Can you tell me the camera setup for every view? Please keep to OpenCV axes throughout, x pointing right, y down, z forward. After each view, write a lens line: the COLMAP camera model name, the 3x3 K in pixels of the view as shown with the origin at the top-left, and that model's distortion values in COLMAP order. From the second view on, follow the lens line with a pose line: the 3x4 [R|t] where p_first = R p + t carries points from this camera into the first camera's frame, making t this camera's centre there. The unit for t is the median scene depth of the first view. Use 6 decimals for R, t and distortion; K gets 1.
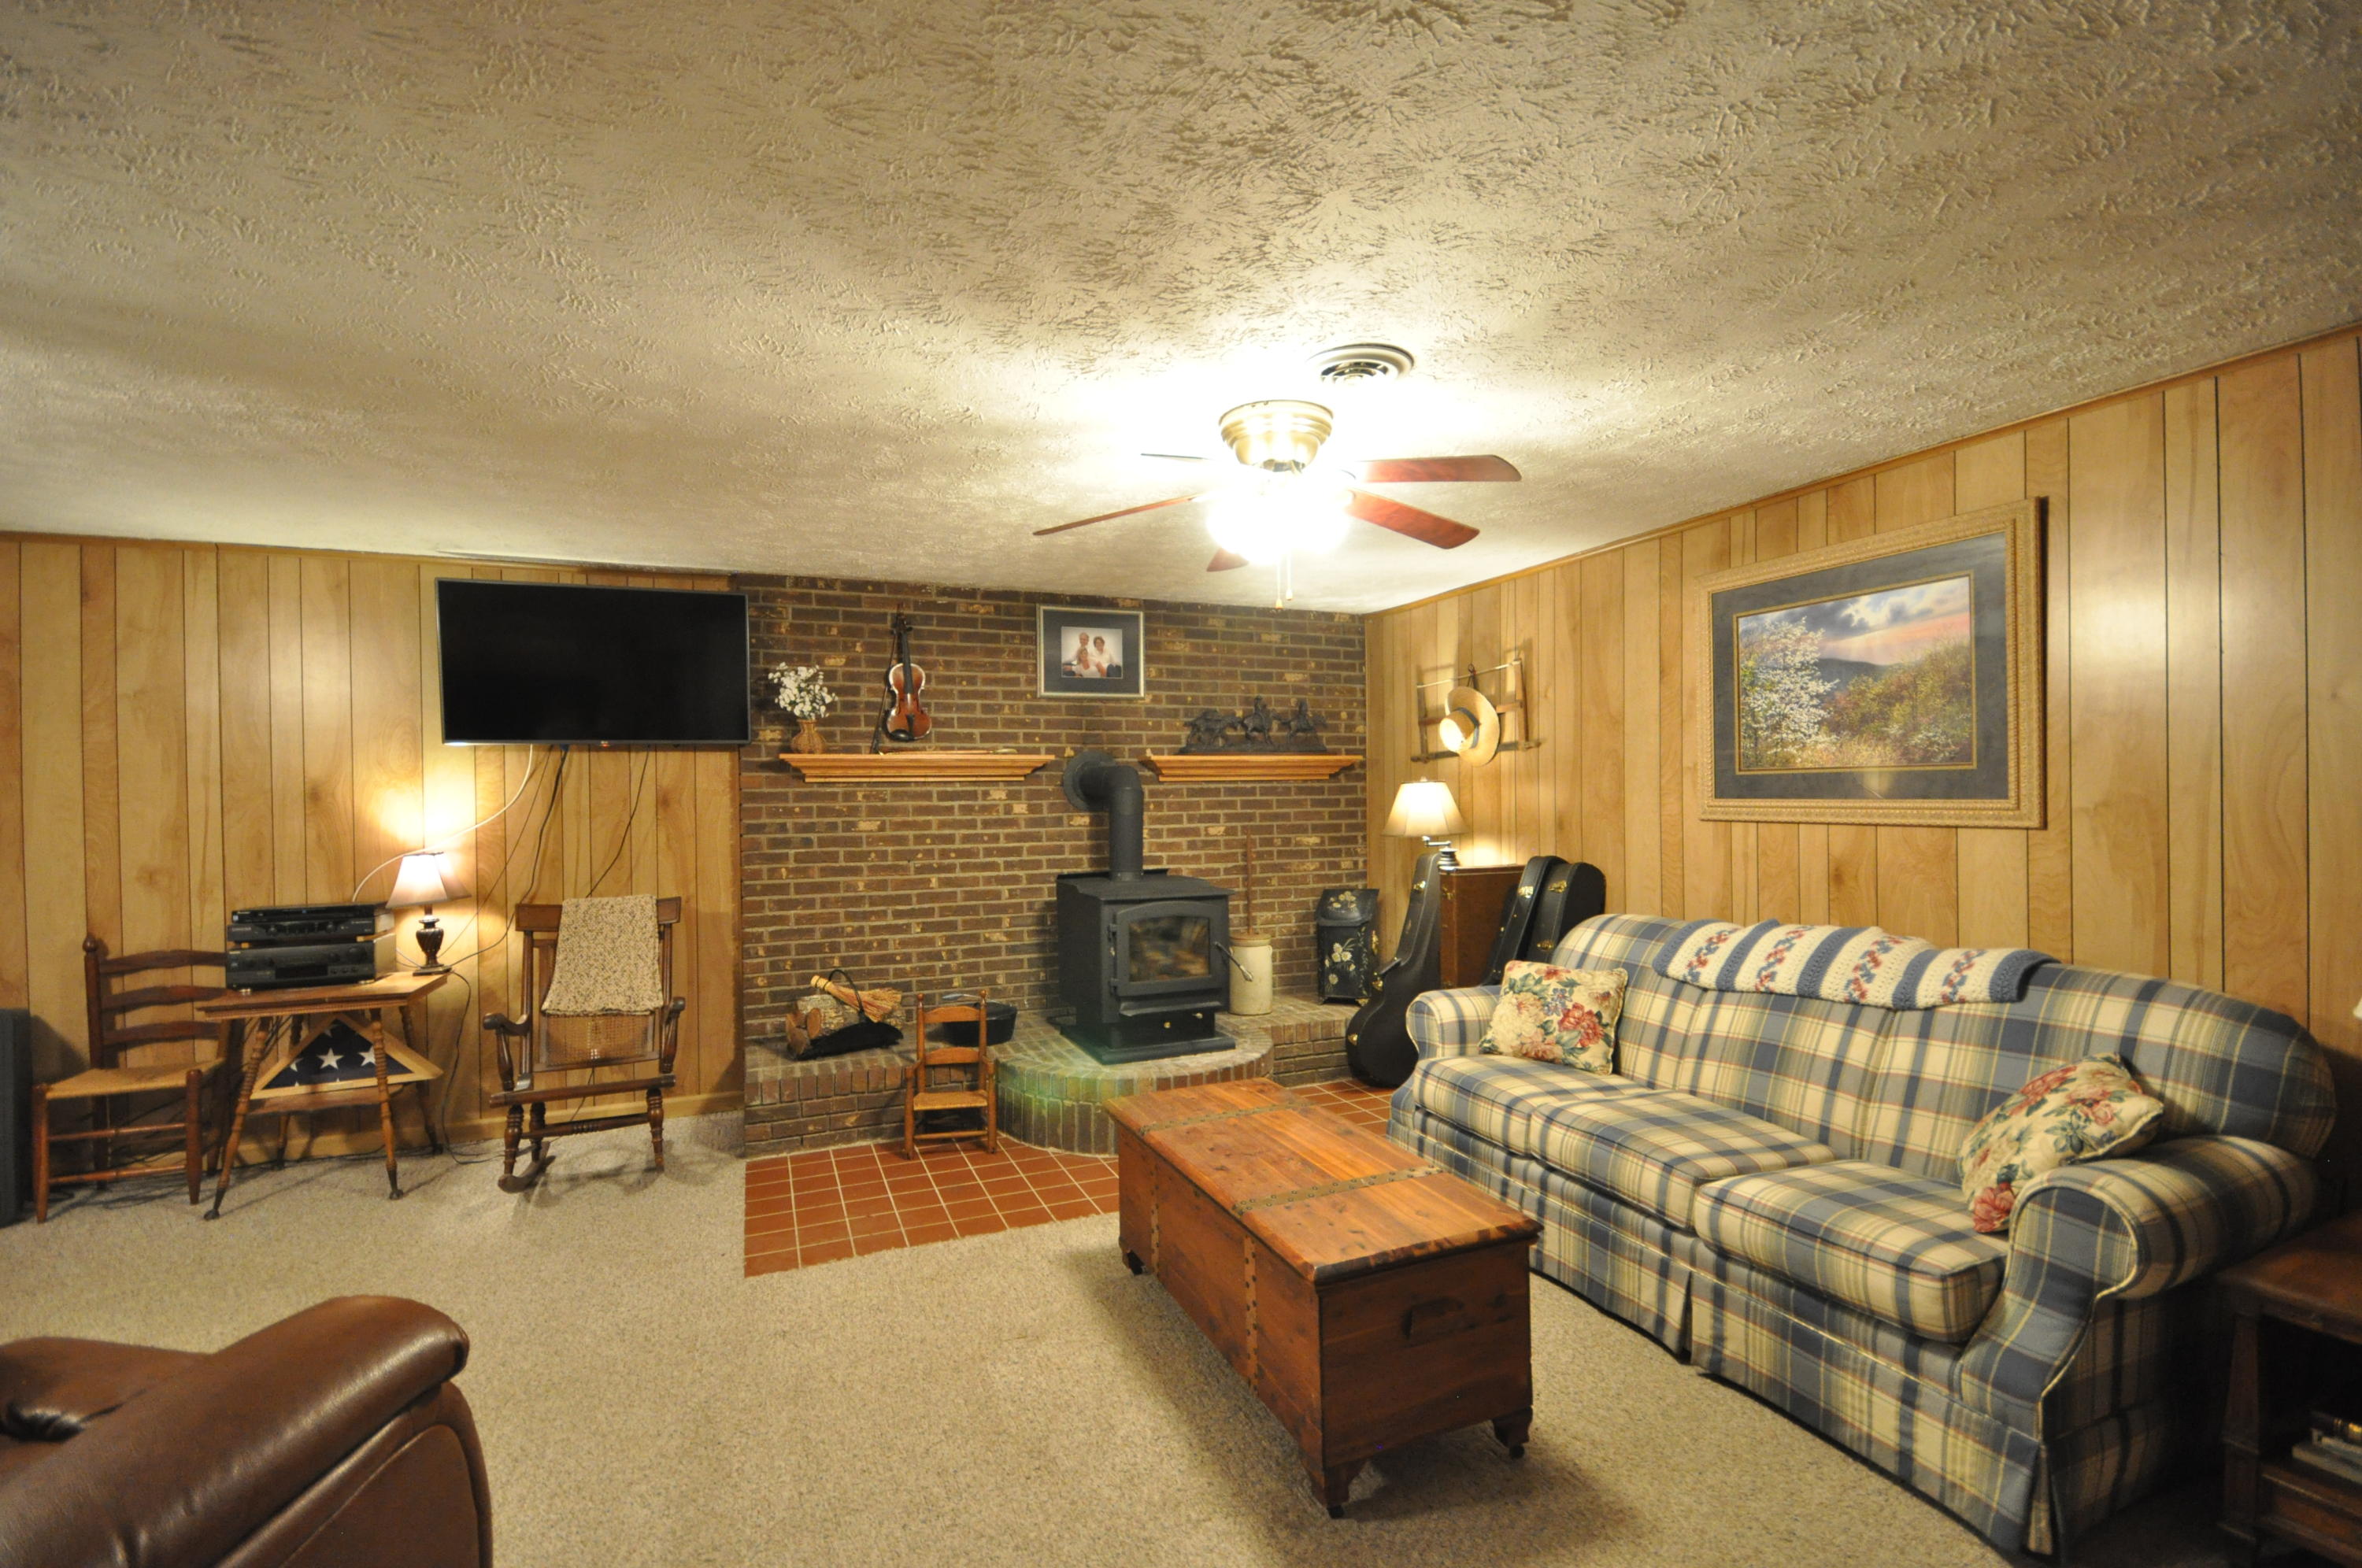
lens RADIAL K [[983.2, 0, 1181.0], [0, 983.2, 784.0], [0, 0, 1]] dist [-0.014250, 0.000343]
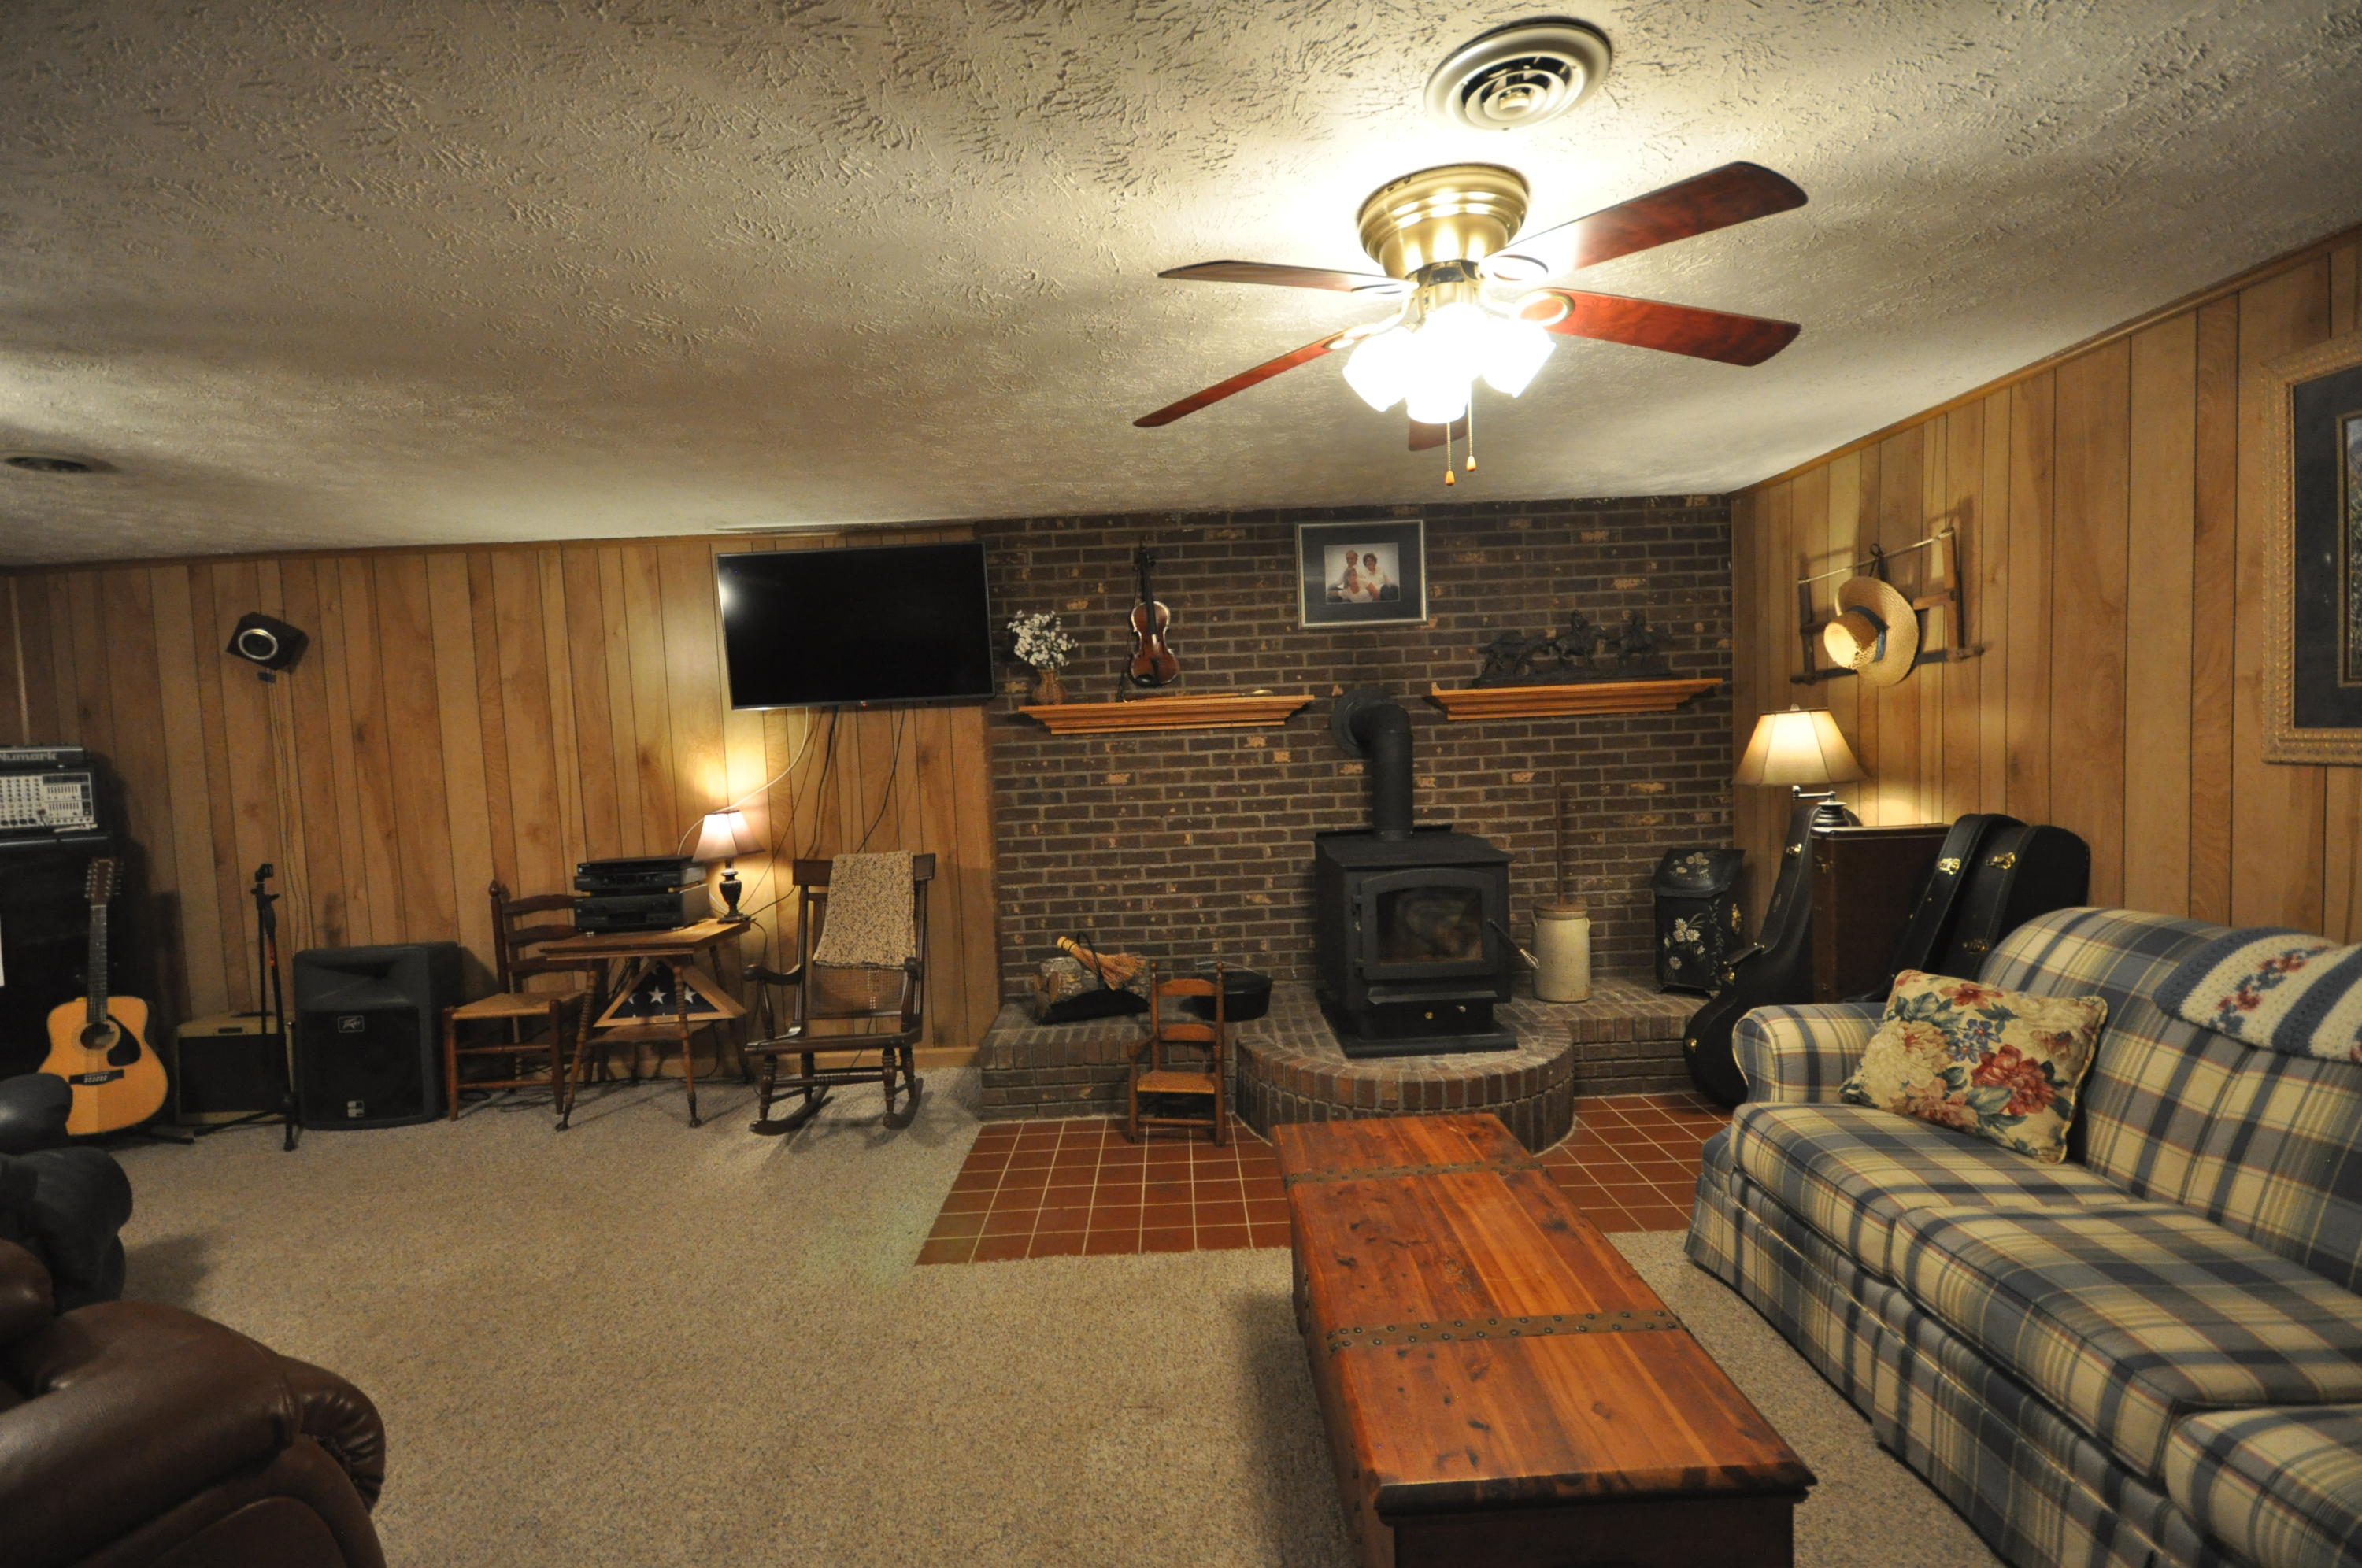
lens RADIAL K [[1009.6, 0, 1181.0], [0, 1009.6, 784.0], [0, 0, 1]] dist [0.002572, -0.009235]
pose [[0.931525, -0.009559, -0.363552, 0.098553], [0.032561, 0.997832, 0.057195, -0.006470], [0.362217, -0.065117, 0.929816, 0.133568]]
